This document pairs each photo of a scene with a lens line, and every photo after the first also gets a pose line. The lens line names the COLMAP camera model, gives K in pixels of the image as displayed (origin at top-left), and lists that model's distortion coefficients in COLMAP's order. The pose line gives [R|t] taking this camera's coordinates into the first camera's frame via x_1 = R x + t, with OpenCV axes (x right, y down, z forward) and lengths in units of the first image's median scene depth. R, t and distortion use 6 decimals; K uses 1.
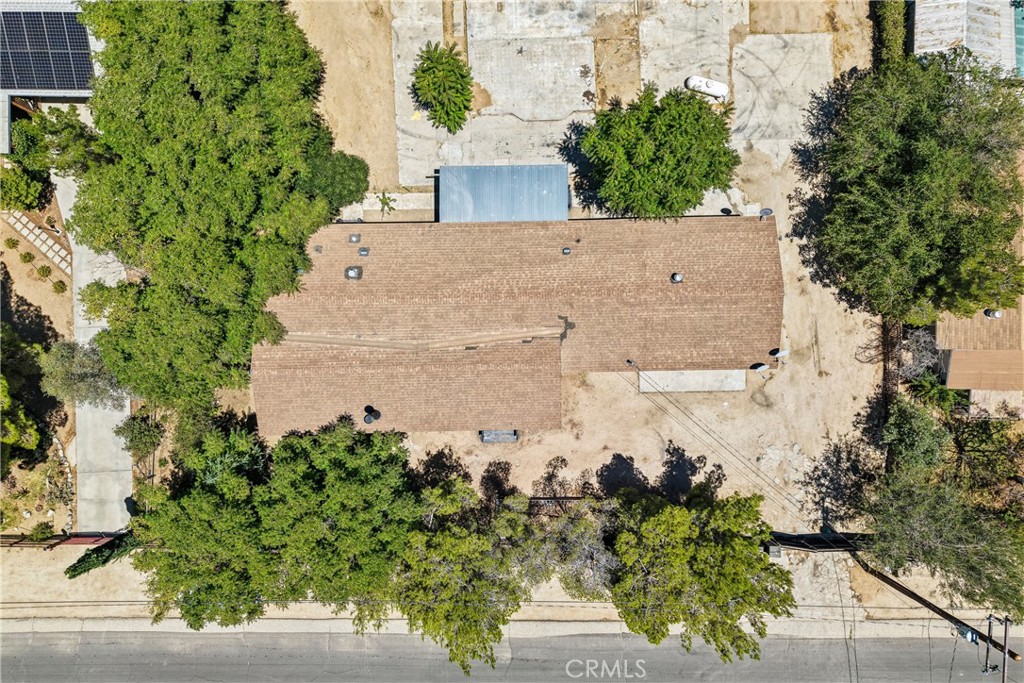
lens RADIAL K [[726.3, 0, 514.0], [0, 726.3, 351.1], [0, 0, 1]] dist [0.011829, -0.003911]
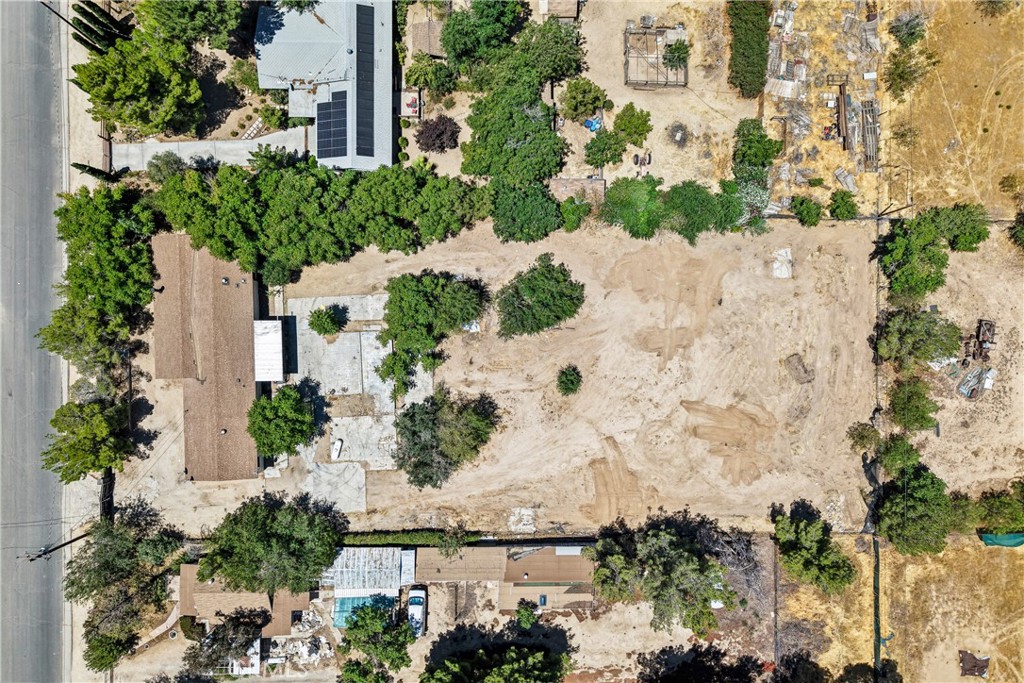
lens RADIAL K [[726.3, 0, 521.8], [0, 726.3, 340.3], [0, 0, 1]] dist [0.011829, -0.003911]
pose [[0.005233, 0.999980, -0.003677, -0.030898], [-0.999907, 0.005187, -0.012595, -0.865420], [-0.012575, 0.003742, 0.999914, -1.053038]]
